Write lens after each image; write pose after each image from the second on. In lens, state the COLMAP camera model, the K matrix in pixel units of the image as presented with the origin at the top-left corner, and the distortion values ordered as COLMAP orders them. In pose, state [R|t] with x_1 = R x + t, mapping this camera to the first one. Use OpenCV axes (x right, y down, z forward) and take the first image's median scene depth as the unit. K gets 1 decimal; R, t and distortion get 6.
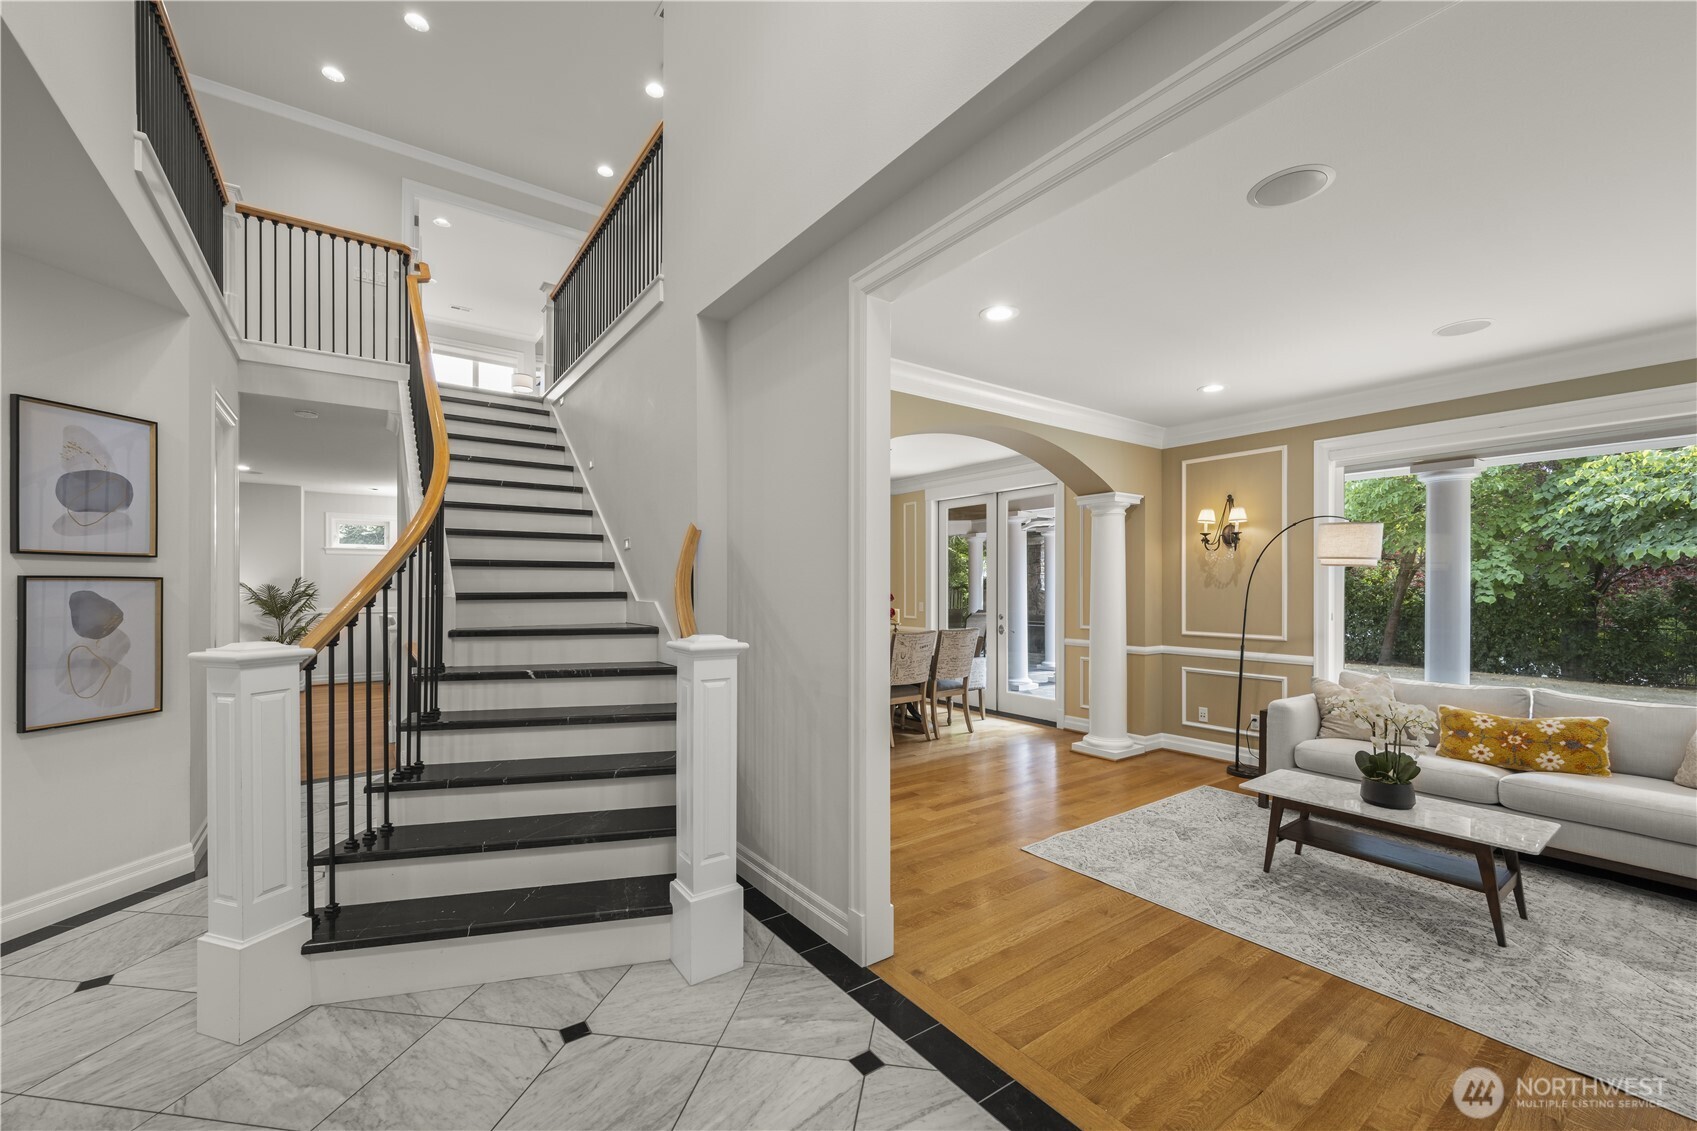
lens RADIAL K [[680.8, 0, 843.4], [0, 680.8, 587.4], [0, 0, 1]] dist [0.002531, 0.000828]
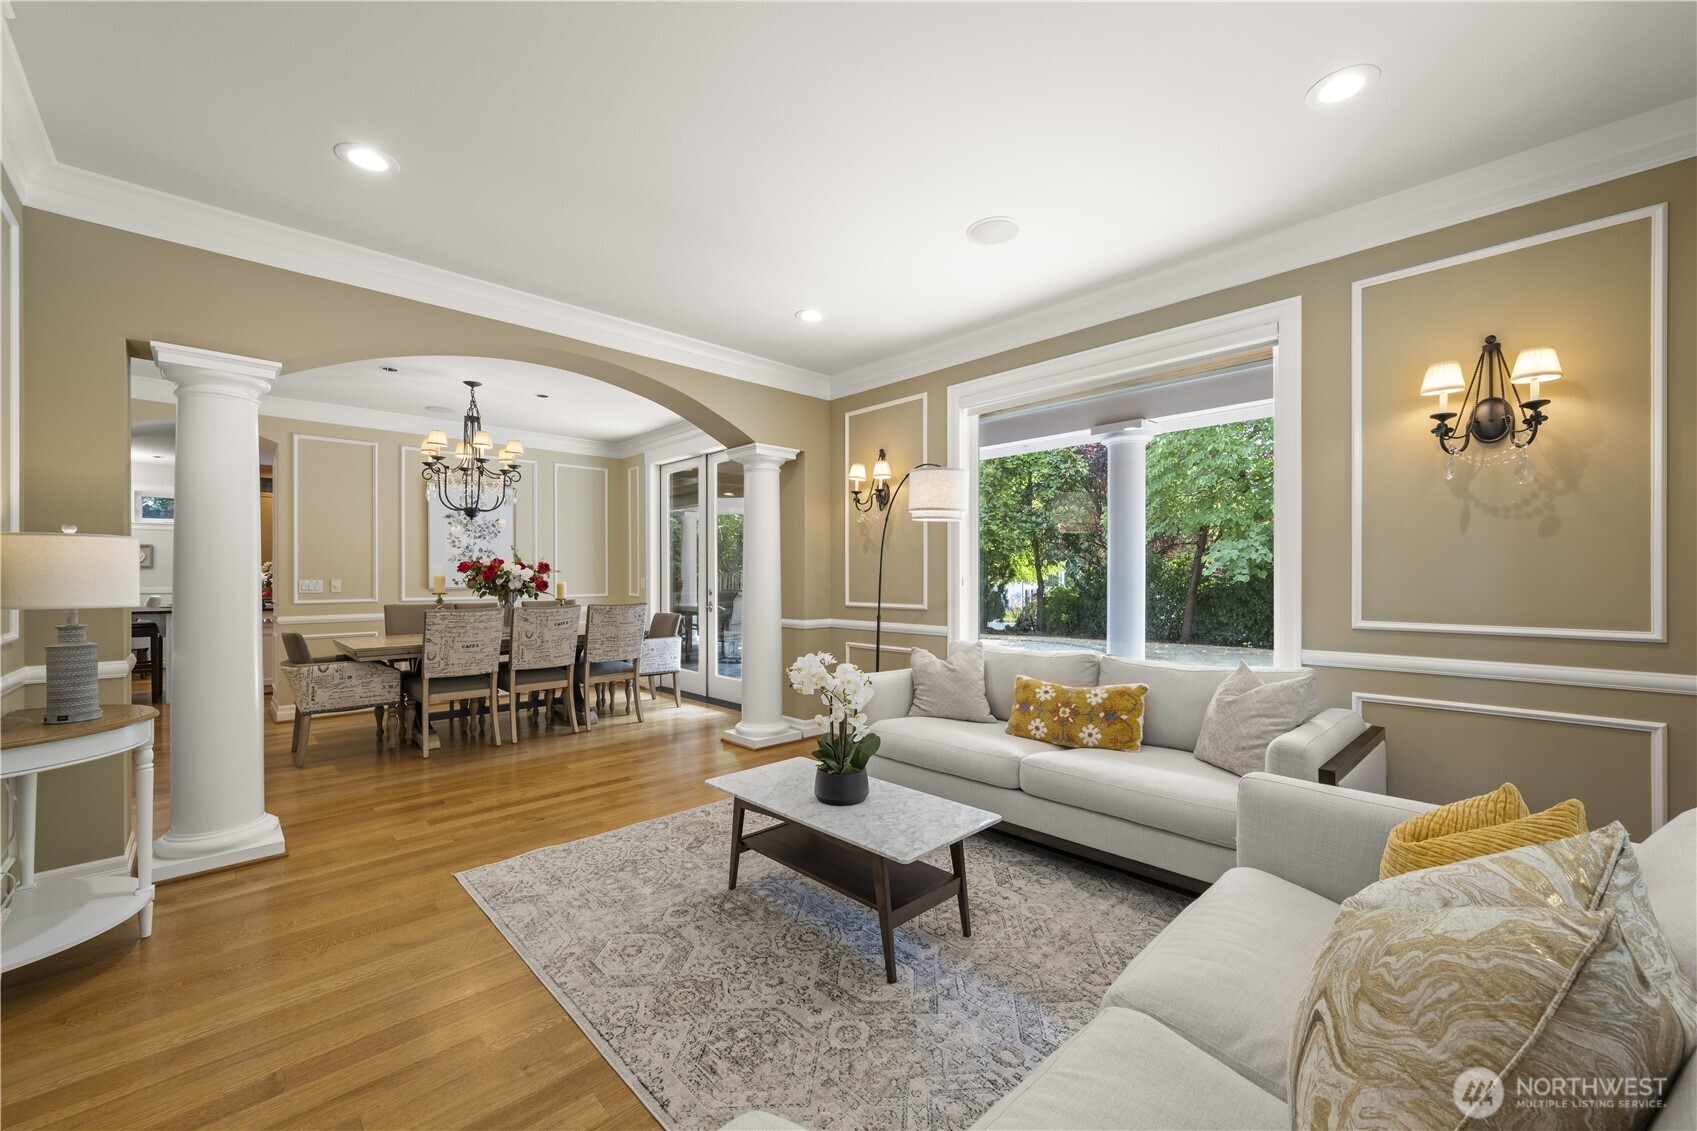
lens RADIAL K [[680.2, 0, 839.7], [0, 680.2, 576.0], [0, 0, 1]] dist [0.001430, -0.000027]
pose [[0.990026, -0.001372, 0.140881, 0.397681], [0.001719, 0.999996, -0.002339, 0.034748], [-0.140877, 0.002558, 0.990024, 0.124095]]
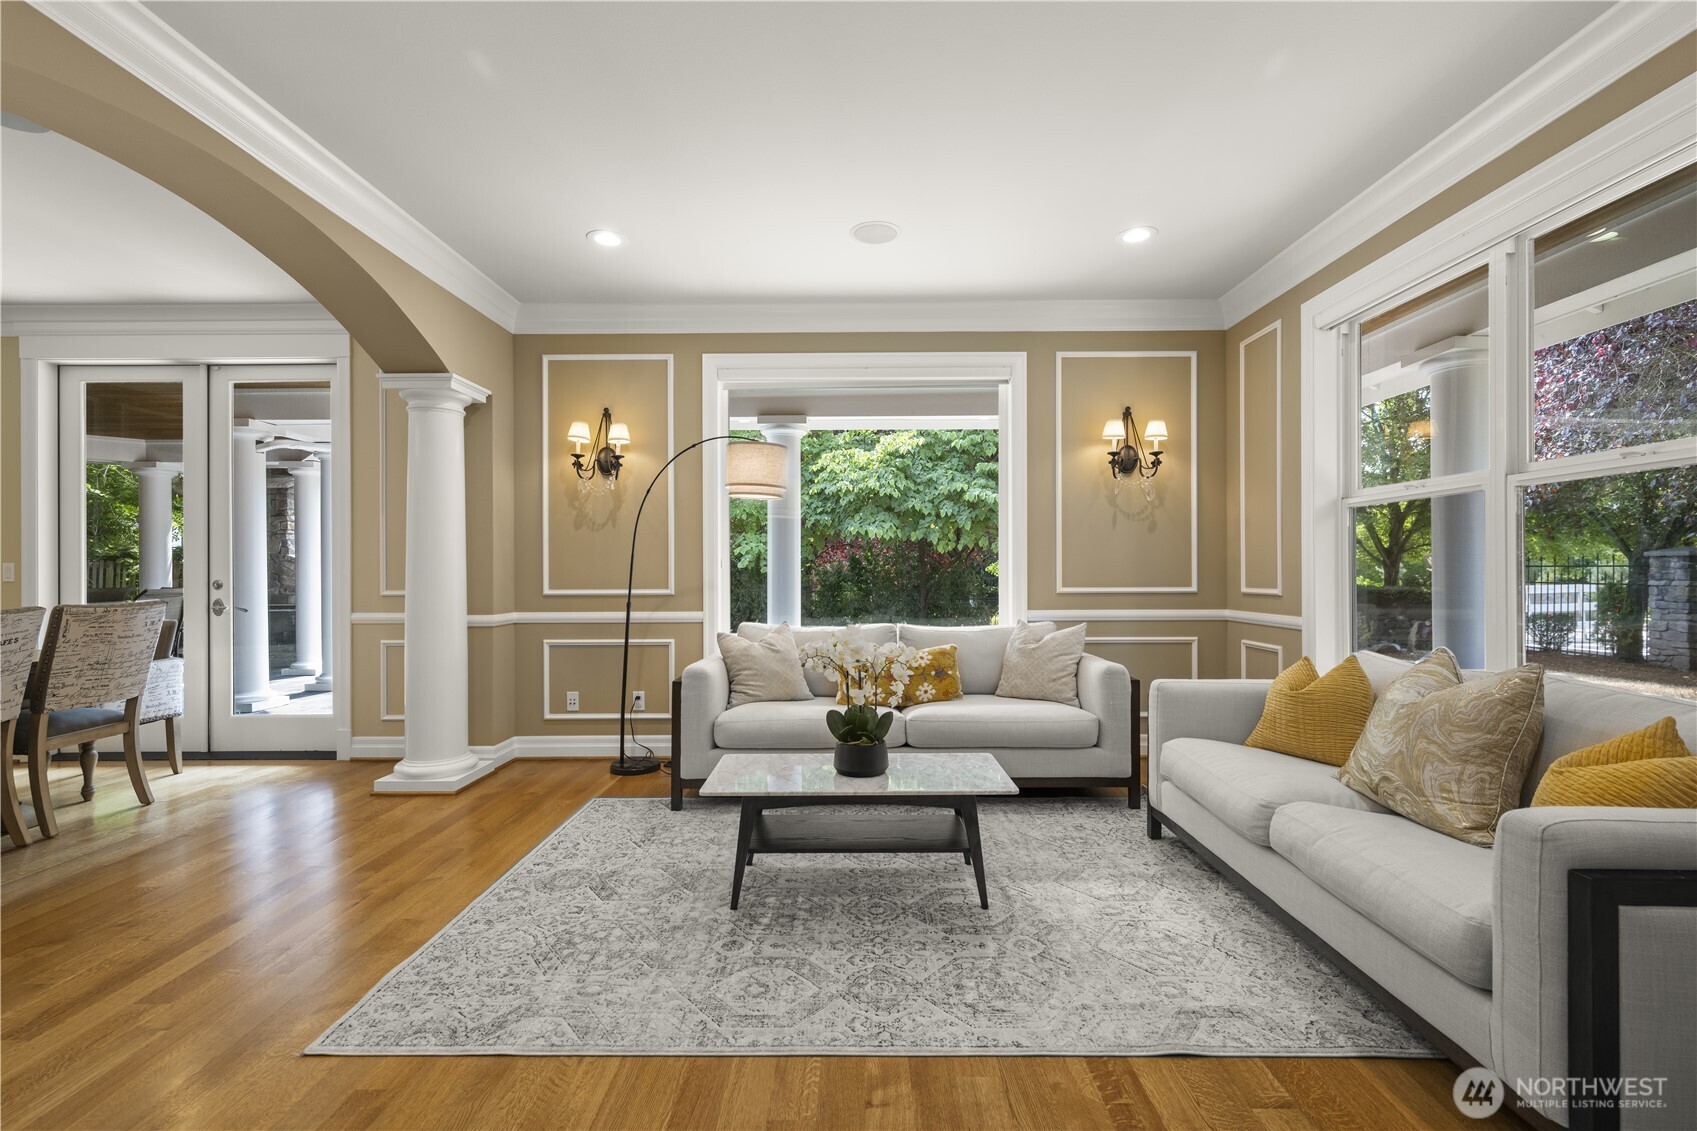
lens RADIAL K [[752.0, 0, 866.6], [0, 752.0, 568.2], [0, 0, 1]] dist [-0.001191, 0.000526]
pose [[0.581140, -0.001617, 0.813802, 0.052036], [0.004930, 0.999987, -0.001533, 0.047800], [-0.813789, 0.004903, 0.581140, 0.282771]]
